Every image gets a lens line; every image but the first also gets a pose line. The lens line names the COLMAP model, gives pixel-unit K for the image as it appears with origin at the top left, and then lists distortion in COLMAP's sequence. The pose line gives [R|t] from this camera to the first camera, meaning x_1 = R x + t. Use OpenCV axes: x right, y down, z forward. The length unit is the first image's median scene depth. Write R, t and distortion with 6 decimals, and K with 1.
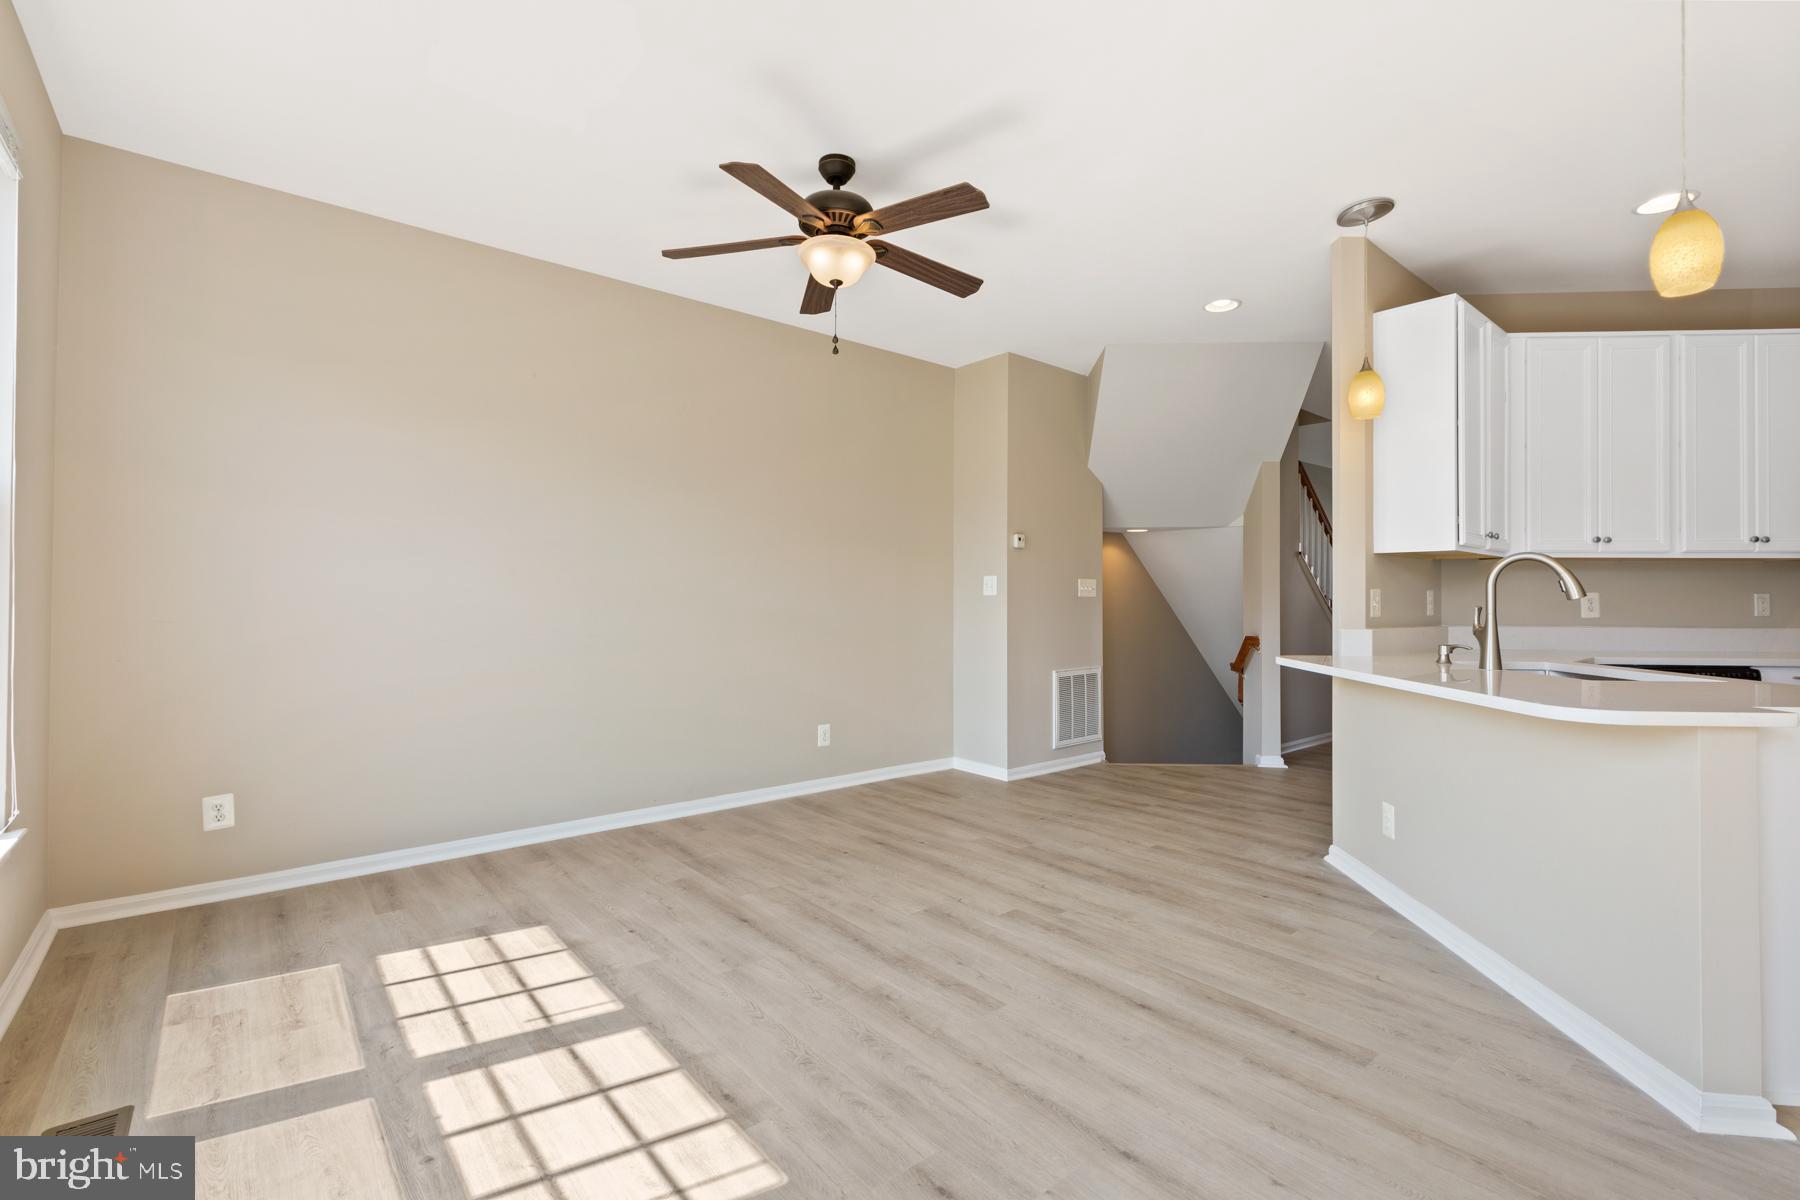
lens RADIAL K [[803.6, 0, 903.0], [0, 803.6, 591.2], [0, 0, 1]] dist [0.006883, -0.002845]
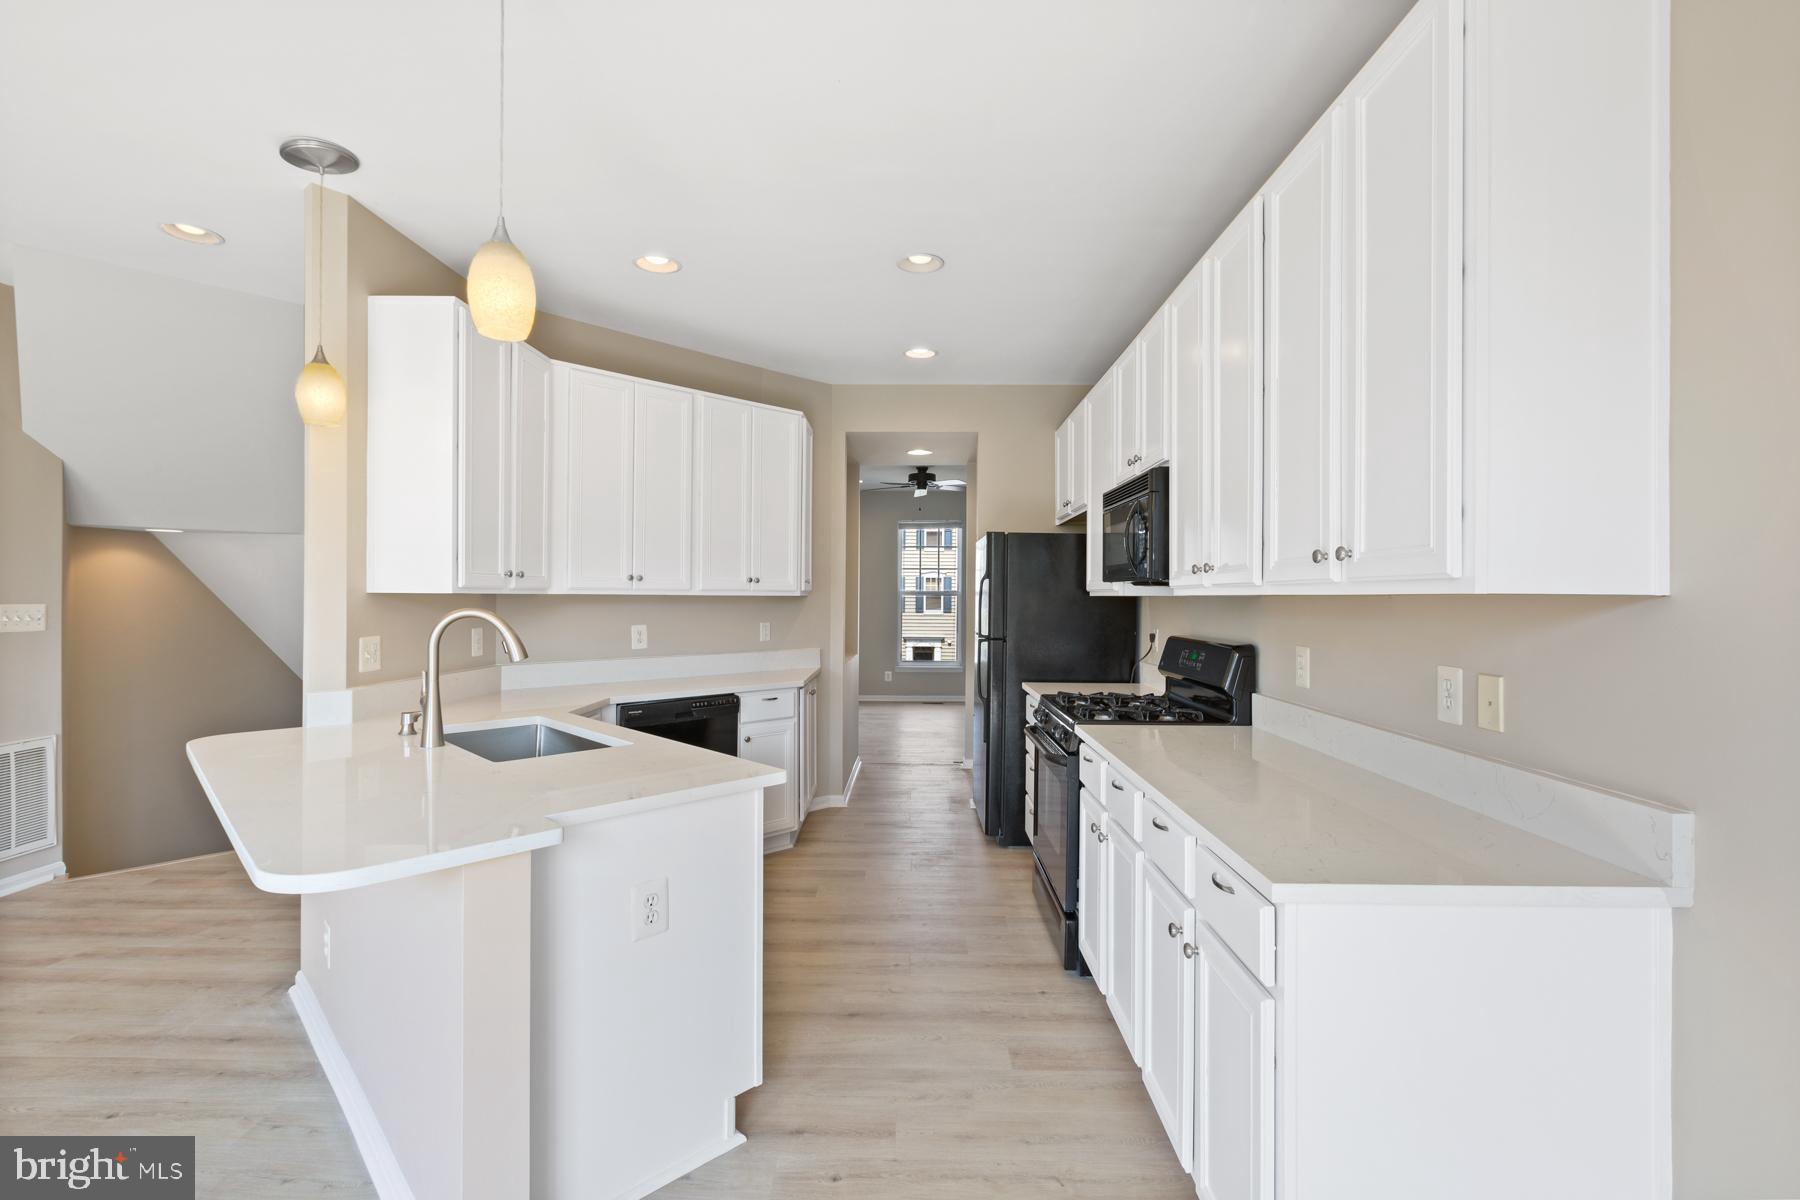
lens RADIAL K [[803.6, 0, 896.5], [0, 803.6, 594.3], [0, 0, 1]] dist [0.006883, -0.002845]
pose [[0.661978, 0.000244, 0.749523, 0.386438], [-0.011510, 0.999885, 0.009841, -0.070216], [-0.749435, -0.015142, 0.661905, 0.073733]]
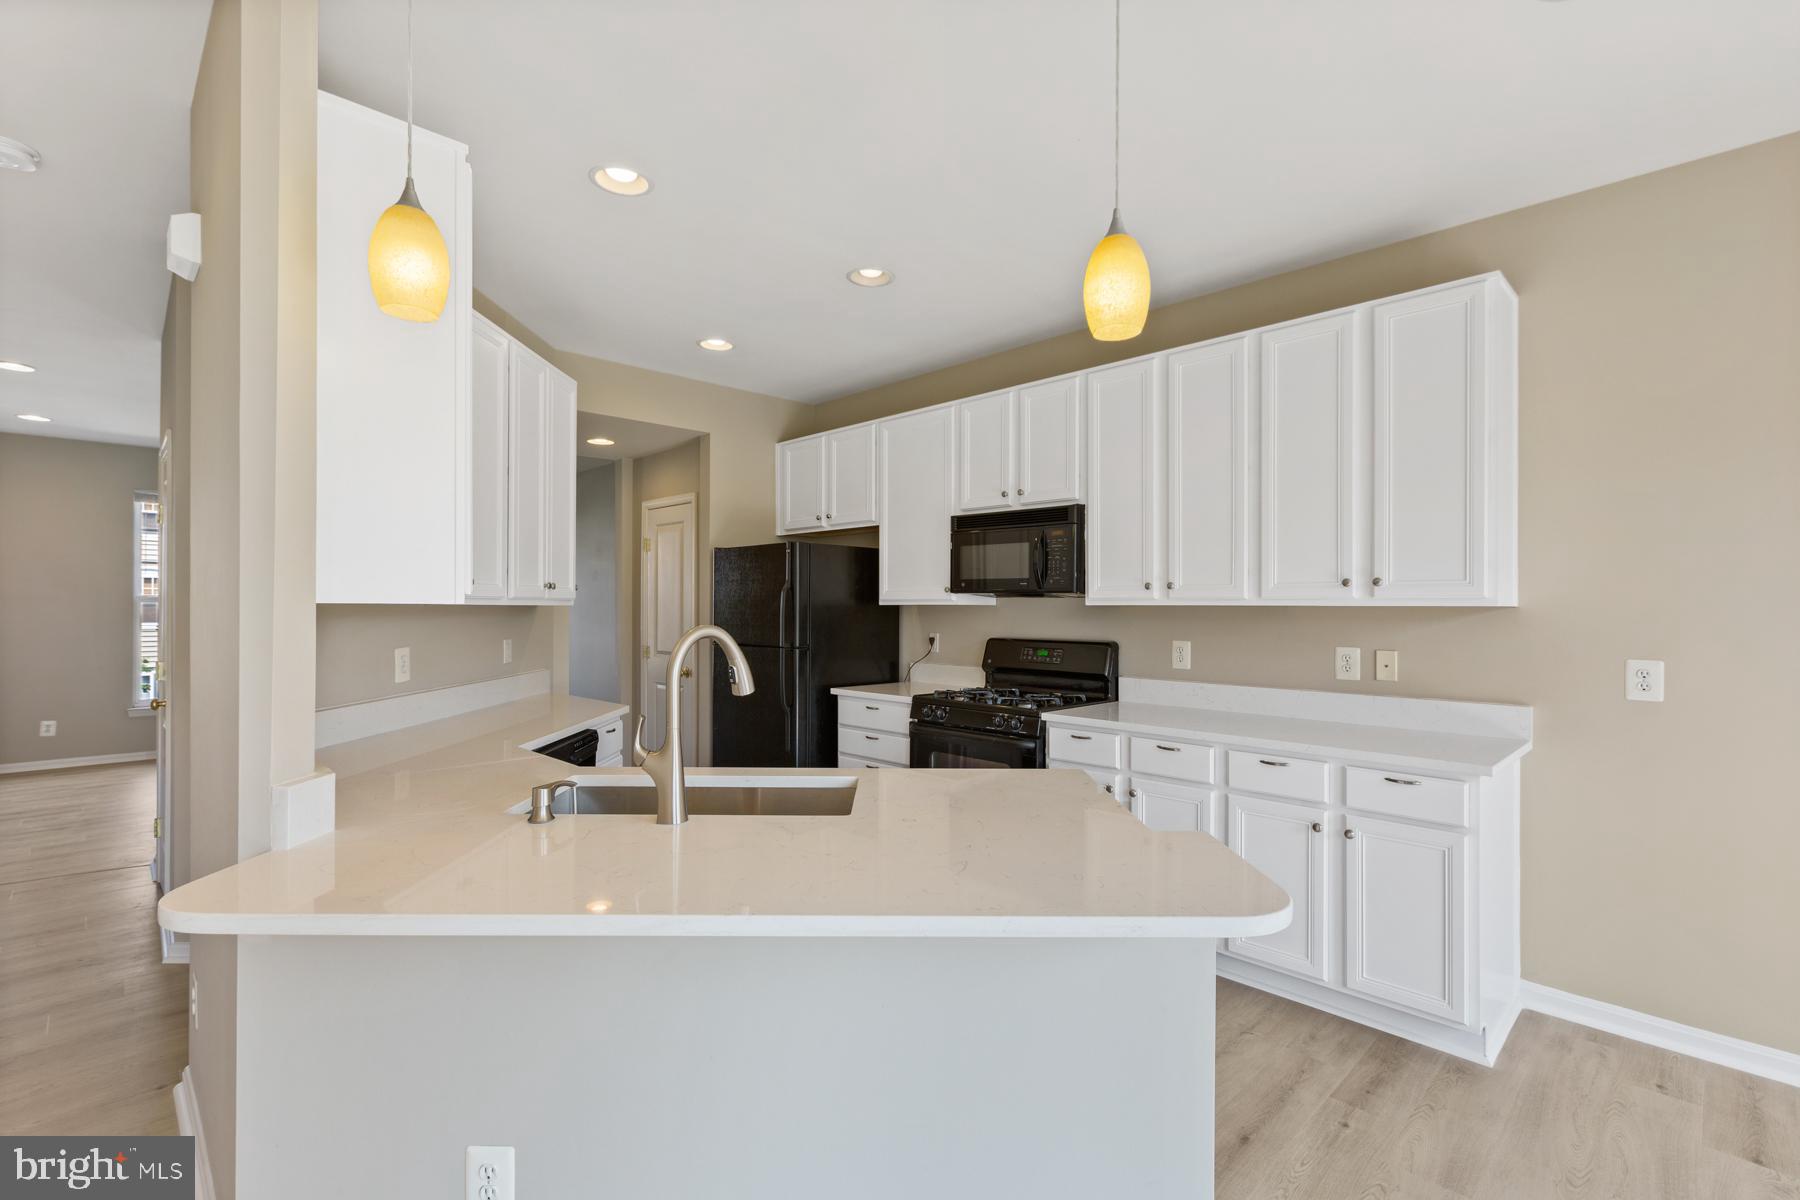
lens RADIAL K [[803.6, 0, 907.9], [0, 803.6, 604.6], [0, 0, 1]] dist [0.006883, -0.002845]
pose [[-0.081455, -0.001779, 0.996675, 0.116245], [-0.017277, 0.999851, 0.000373, -0.061058], [-0.996527, -0.017189, -0.081473, 0.810914]]
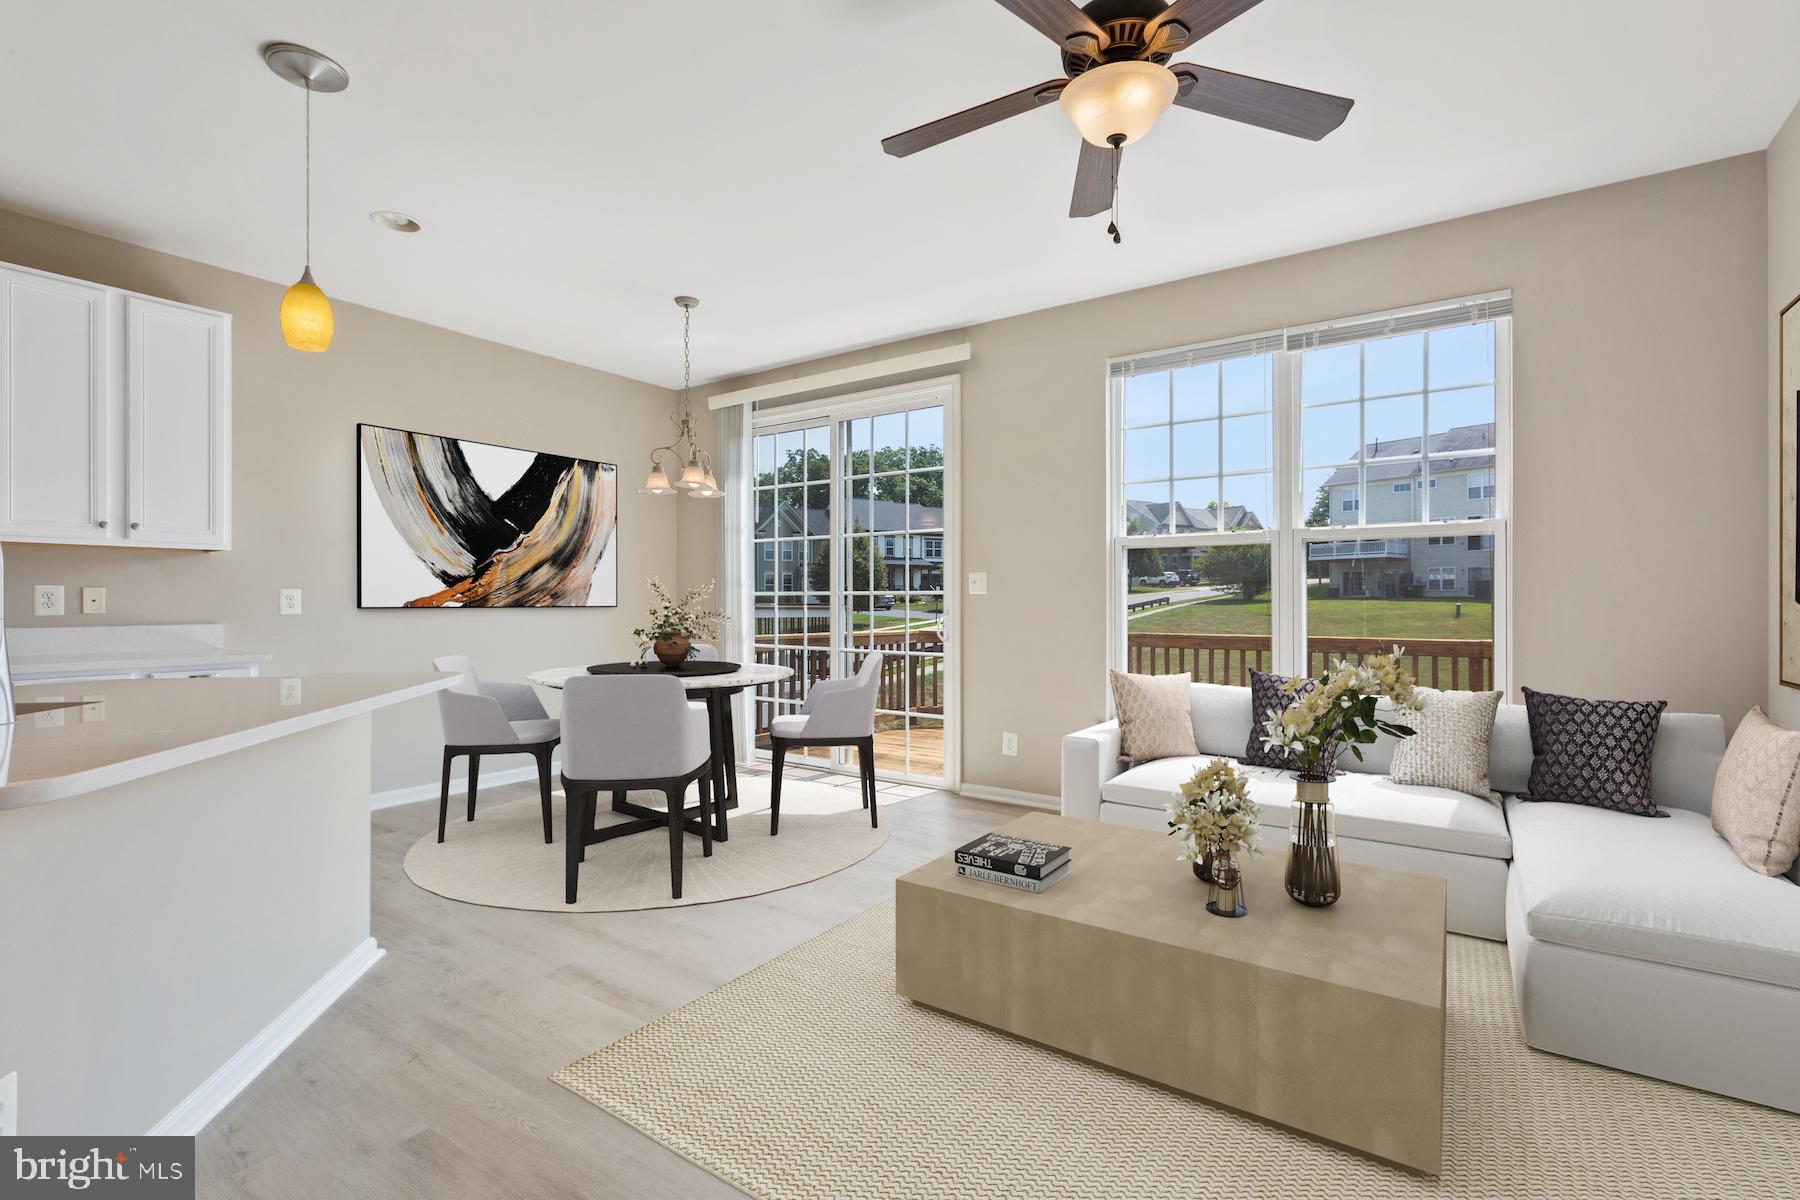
lens RADIAL K [[803.6, 0, 886.5], [0, 803.6, 609.4], [0, 0, 1]] dist [0.006883, -0.002845]
pose [[-0.966621, 0.000362, -0.256210, 0.269896], [0.001035, 0.999996, -0.002492, 0.022112], [0.256208, -0.002674, -0.966618, 1.538678]]
